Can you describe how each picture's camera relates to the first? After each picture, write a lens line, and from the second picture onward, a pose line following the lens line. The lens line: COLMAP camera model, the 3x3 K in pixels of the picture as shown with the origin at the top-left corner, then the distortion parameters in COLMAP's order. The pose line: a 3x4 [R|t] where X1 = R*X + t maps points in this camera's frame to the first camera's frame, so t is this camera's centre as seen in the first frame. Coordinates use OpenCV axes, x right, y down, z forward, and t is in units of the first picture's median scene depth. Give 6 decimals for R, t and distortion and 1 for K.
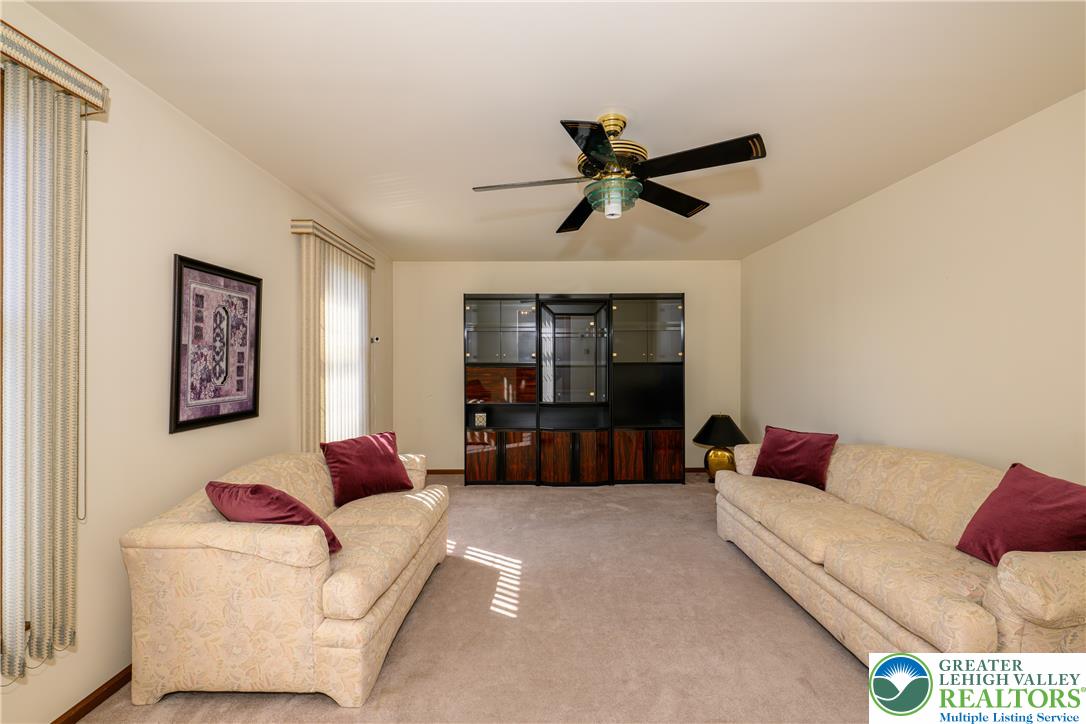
lens RADIAL K [[478.2, 0, 543.0], [0, 478.2, 362.0], [0, 0, 1]] dist [-0.000307, 0.000332]
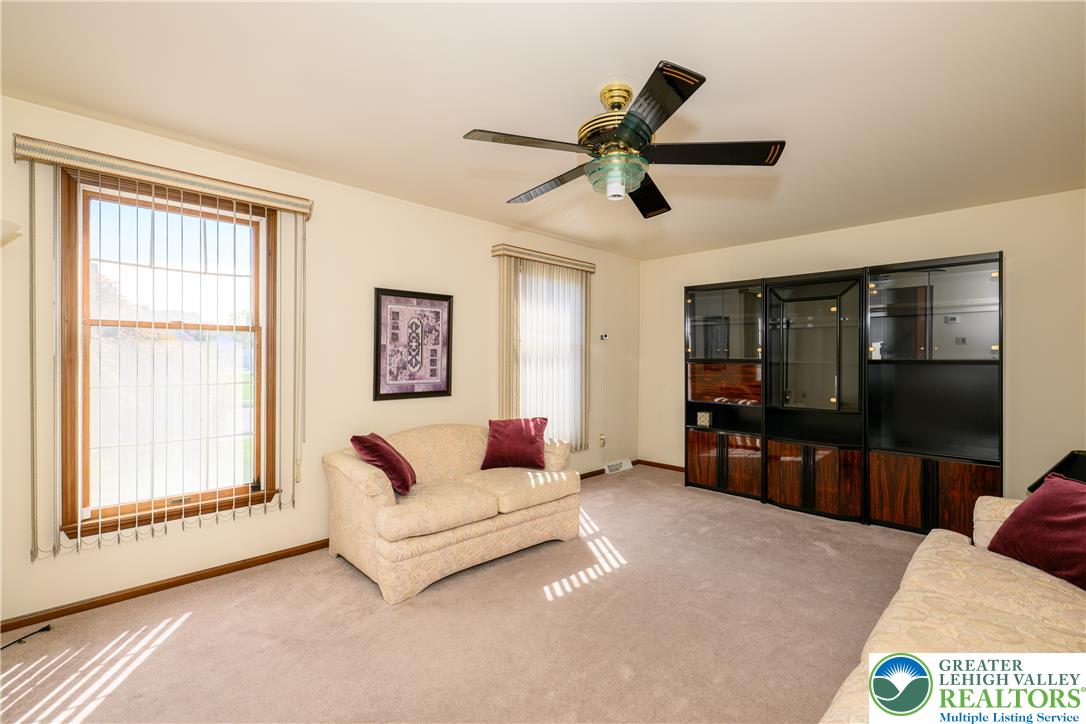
lens RADIAL K [[481.4, 0, 541.7], [0, 481.4, 361.1], [0, 0, 1]] dist [-0.000264, 0.000544]
pose [[0.702850, 0.013904, -0.711202, 0.620788], [-0.006250, 0.999891, 0.013371, -0.006467], [0.711311, -0.004953, 0.702860, 0.224288]]
